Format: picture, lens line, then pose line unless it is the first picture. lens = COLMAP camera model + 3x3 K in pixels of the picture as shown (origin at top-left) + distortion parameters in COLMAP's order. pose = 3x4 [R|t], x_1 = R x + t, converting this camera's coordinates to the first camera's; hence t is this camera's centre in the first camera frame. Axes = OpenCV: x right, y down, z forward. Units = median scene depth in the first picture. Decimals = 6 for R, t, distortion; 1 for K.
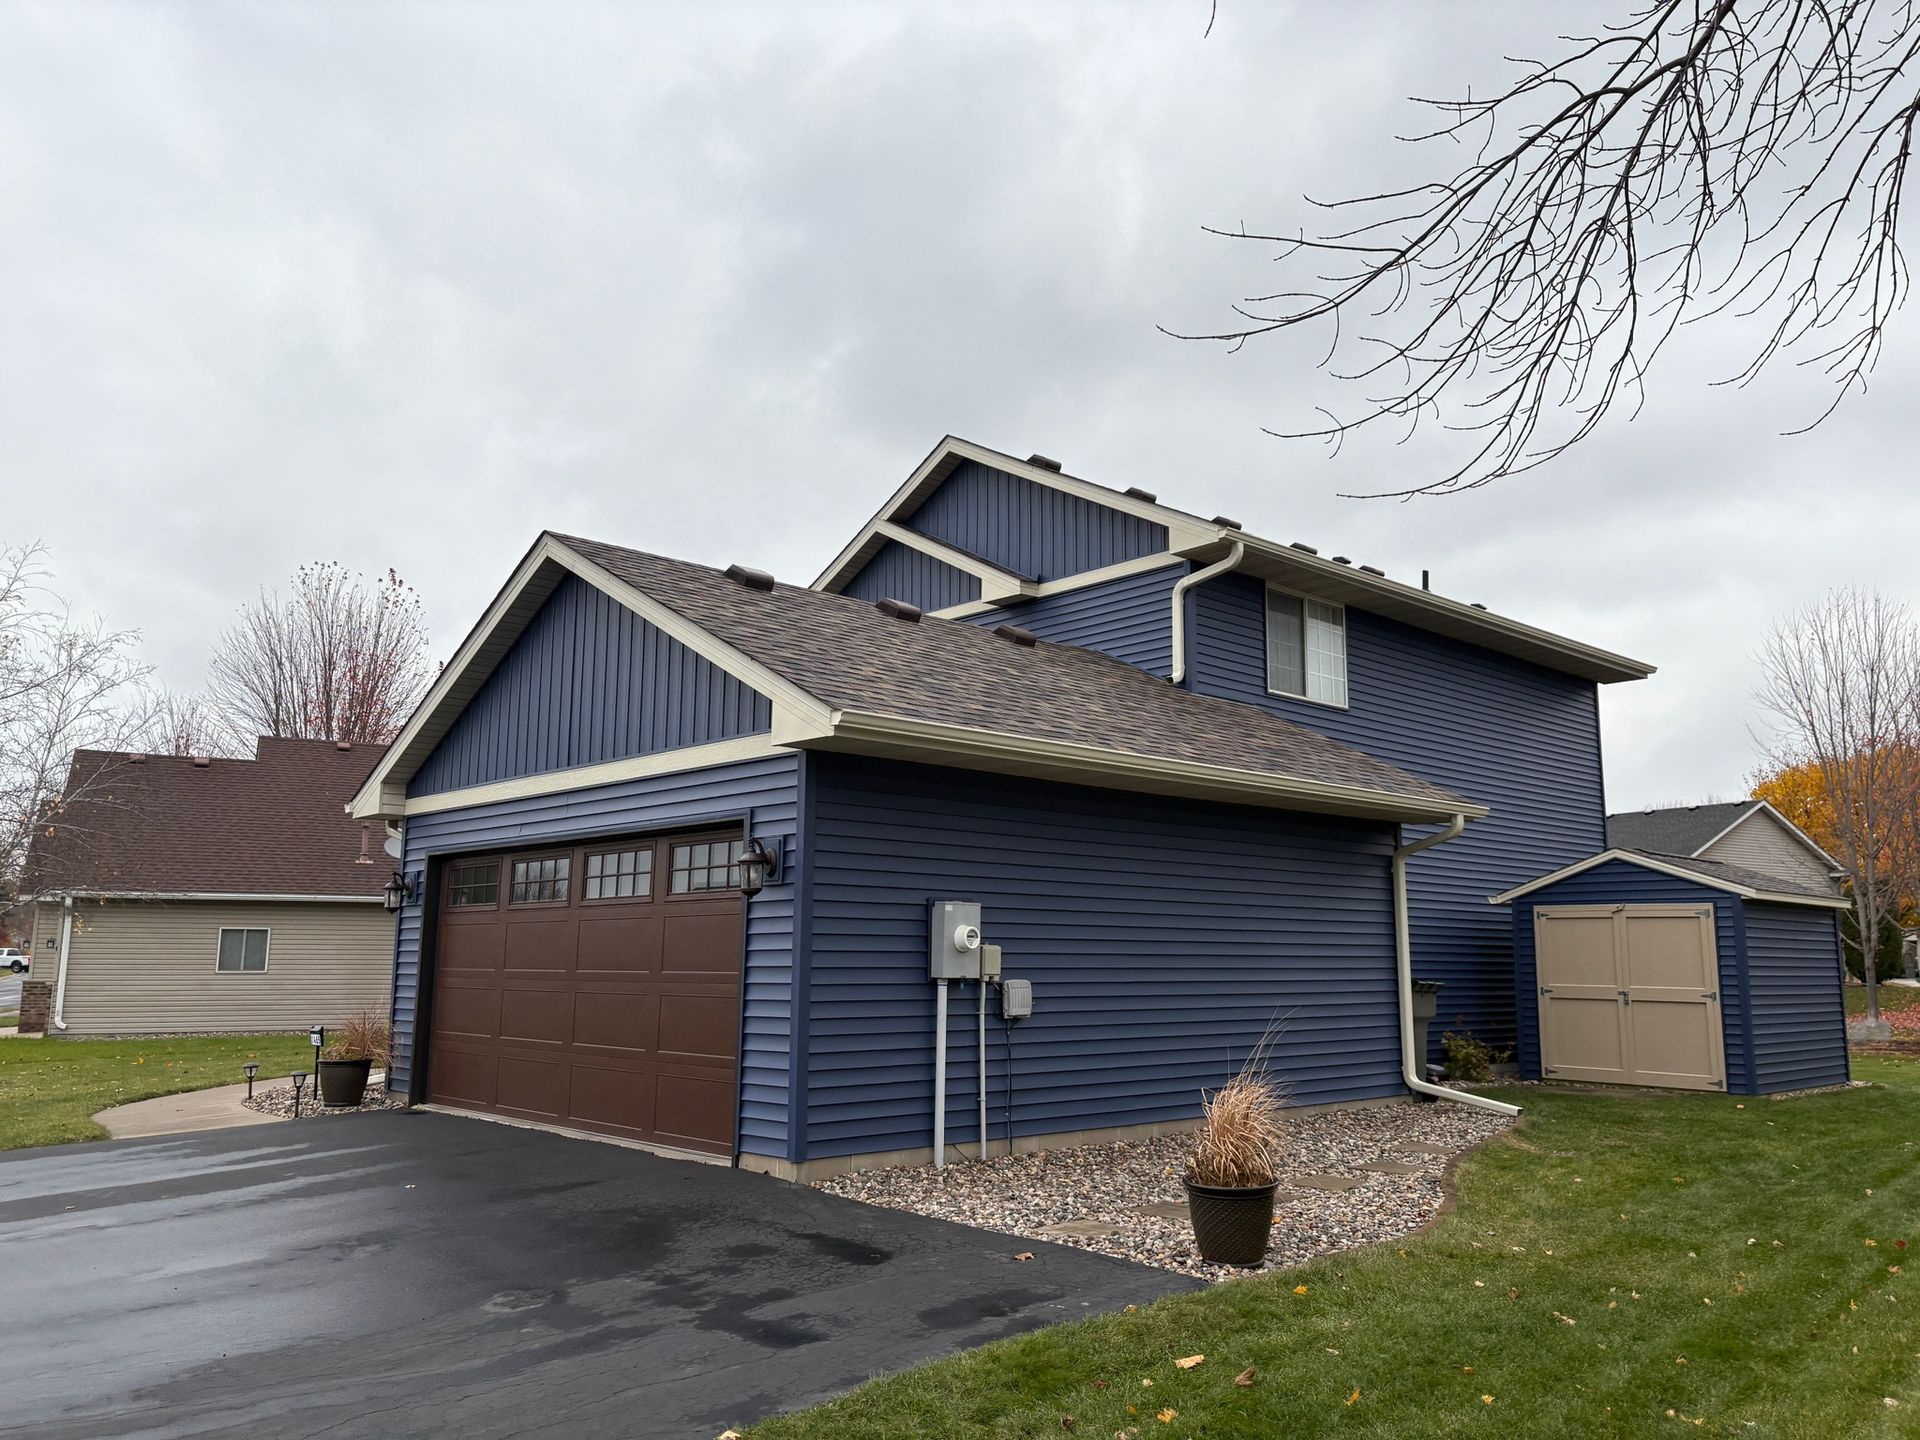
lens RADIAL K [[1417.7, 0, 957.5], [0, 1417.7, 726.2], [0, 0, 1]] dist [0.035588, -0.000468]
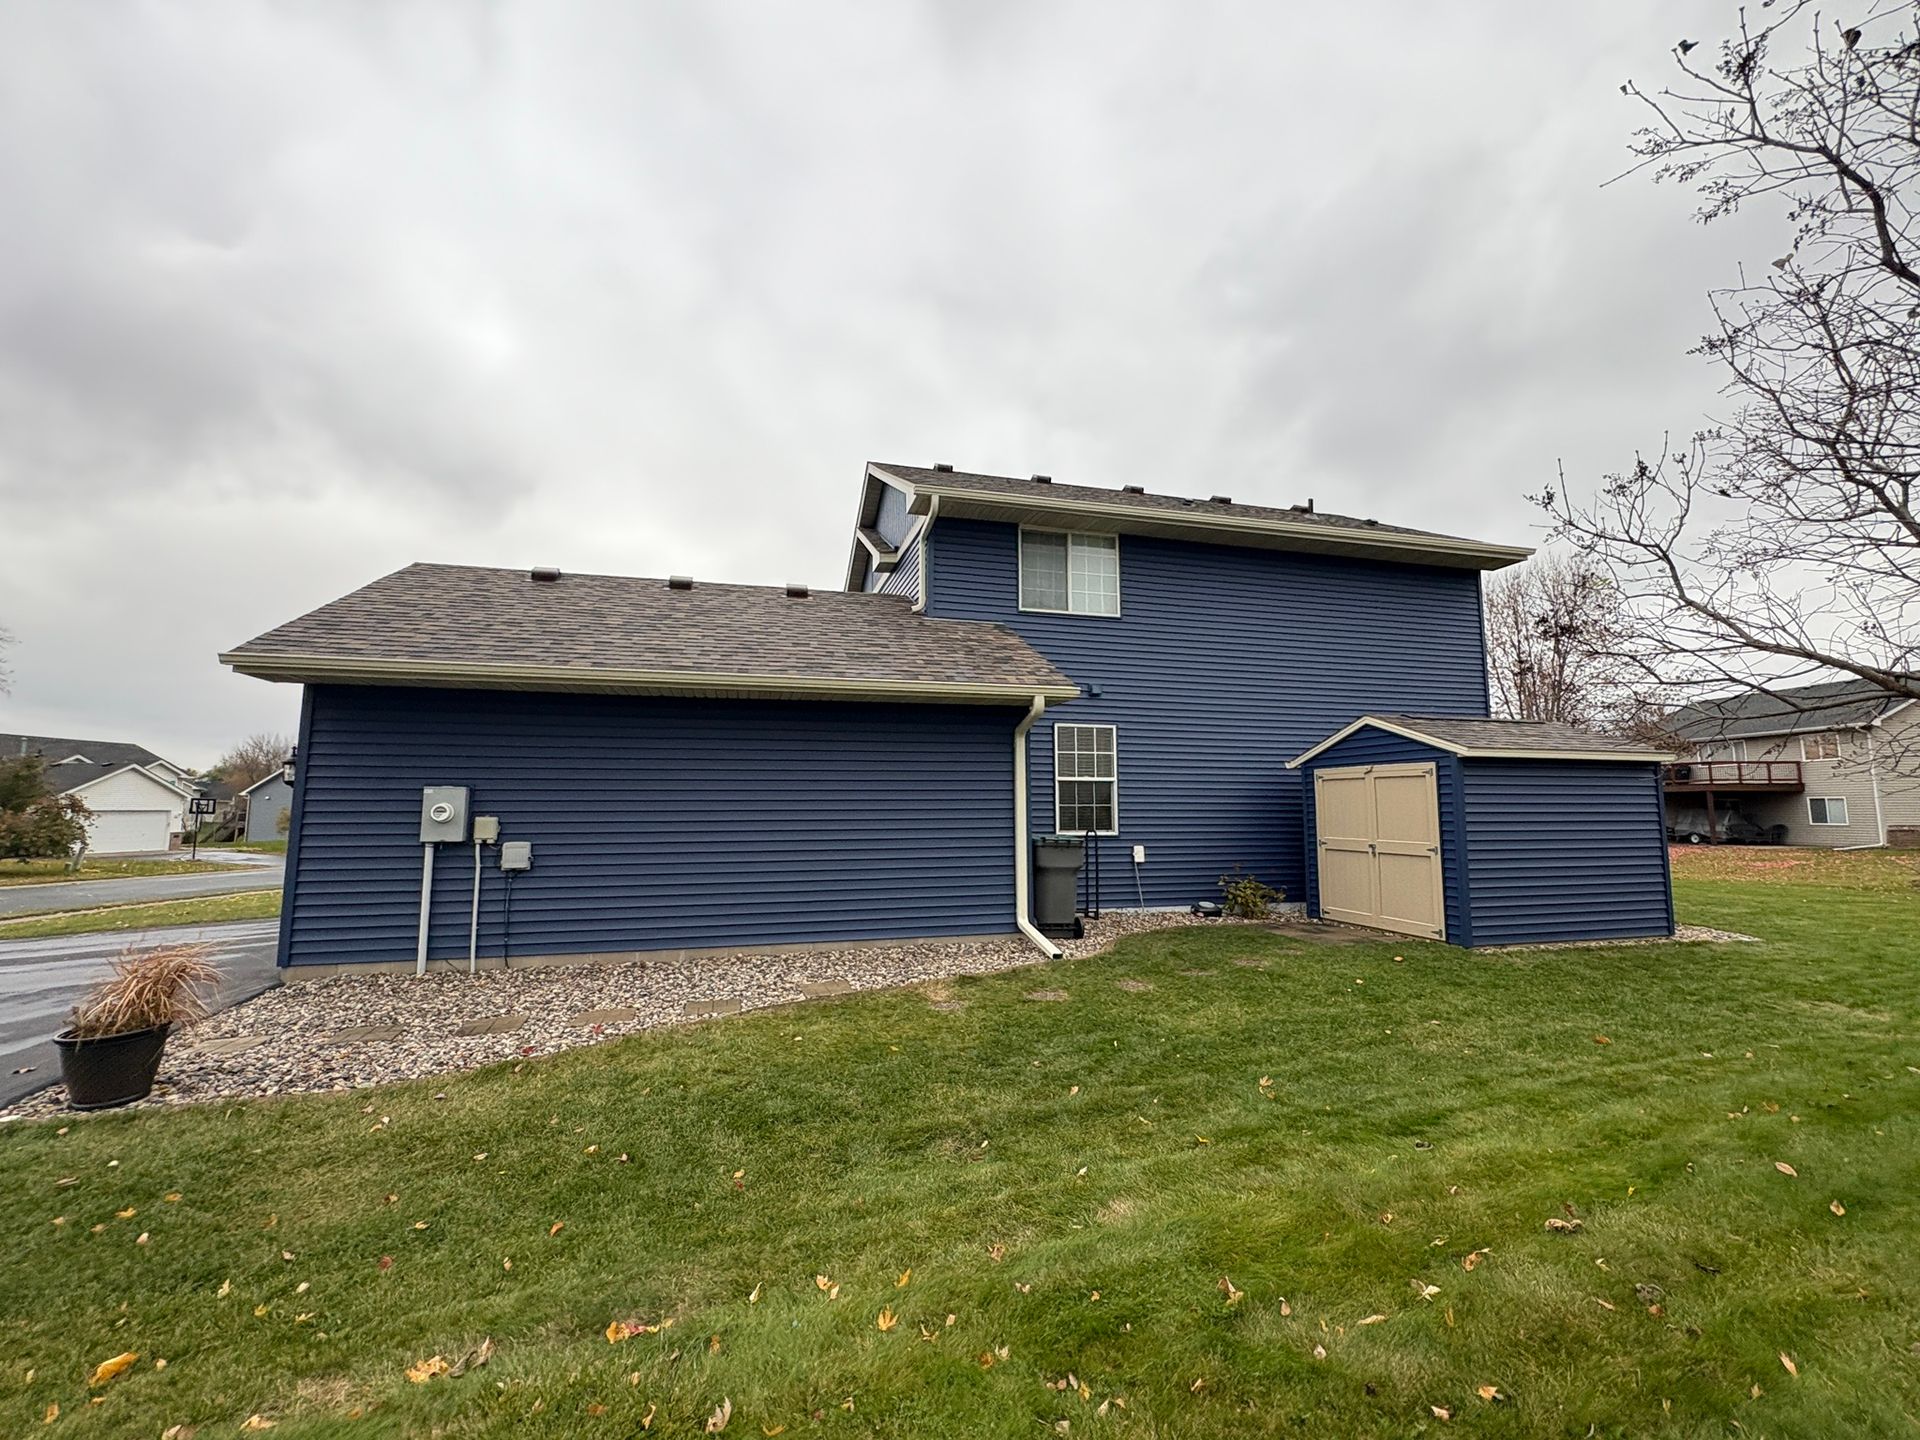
lens RADIAL K [[800.1, 0, 961.0], [0, 800.1, 715.7], [0, 0, 1]] dist [0.004535, 0.000164]
pose [[0.888447, -0.059131, -0.455154, 0.491291], [0.081525, 0.996228, 0.029710, 0.044103], [0.451681, -0.063502, 0.889917, 0.326150]]
